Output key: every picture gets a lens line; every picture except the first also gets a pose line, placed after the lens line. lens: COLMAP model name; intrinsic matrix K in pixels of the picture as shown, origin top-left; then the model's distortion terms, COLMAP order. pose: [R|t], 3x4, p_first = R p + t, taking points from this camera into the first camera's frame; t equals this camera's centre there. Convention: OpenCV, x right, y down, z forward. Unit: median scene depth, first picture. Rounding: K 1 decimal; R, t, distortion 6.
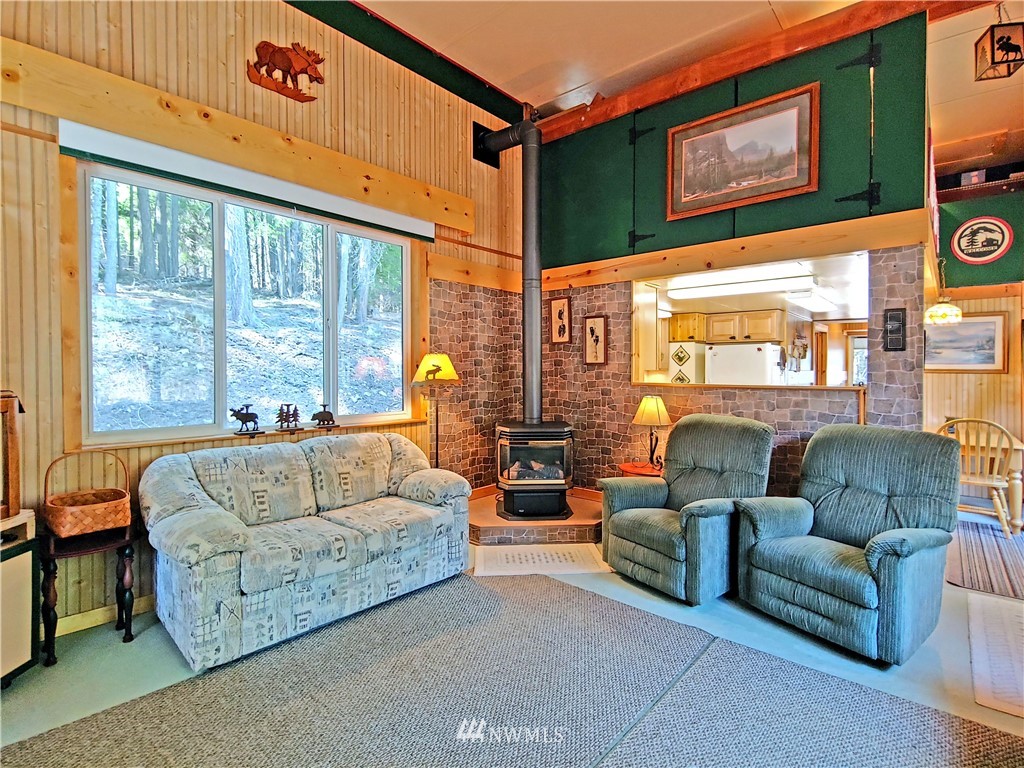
lens RADIAL K [[556.1, 0, 478.1], [0, 556.1, 382.6], [0, 0, 1]] dist [-0.029957, 0.000145]
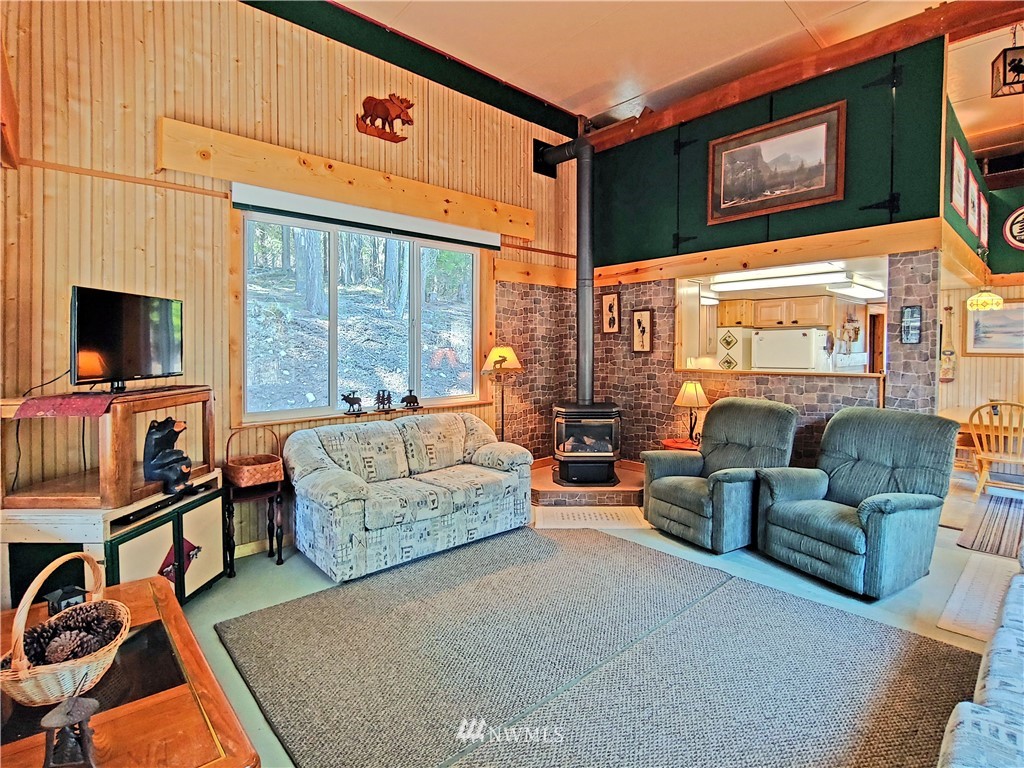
lens RADIAL K [[555.1, 0, 464.4], [0, 555.1, 380.6], [0, 0, 1]] dist [0.000907, -0.016893]
pose [[0.992855, -0.001553, -0.119320, -0.013850], [0.005438, 0.999465, 0.032238, -0.014639], [0.119206, -0.032656, 0.992332, -0.176987]]
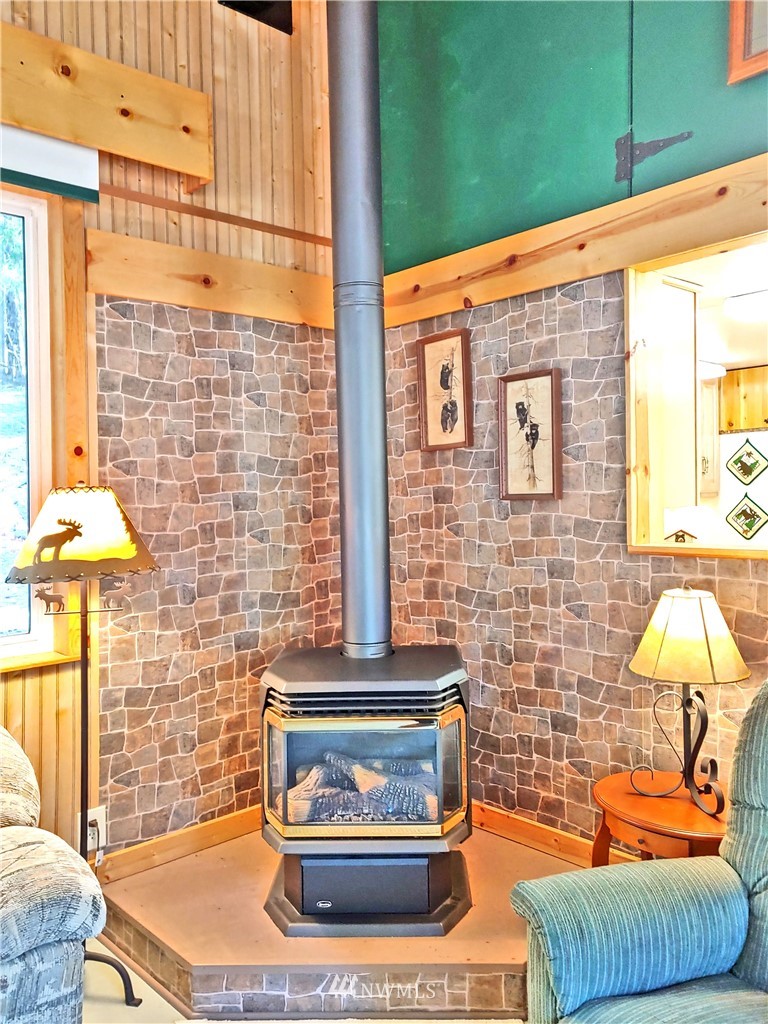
lens RADIAL K [[834.7, 0, 320.1], [0, 834.7, 536.7], [0, 0, 1]] dist [0.088590, -0.207456]
pose [[0.994706, -0.026527, -0.099284, 0.128444], [0.029638, 0.999111, 0.029996, -0.029463], [0.098400, -0.032780, 0.994607, 0.420714]]
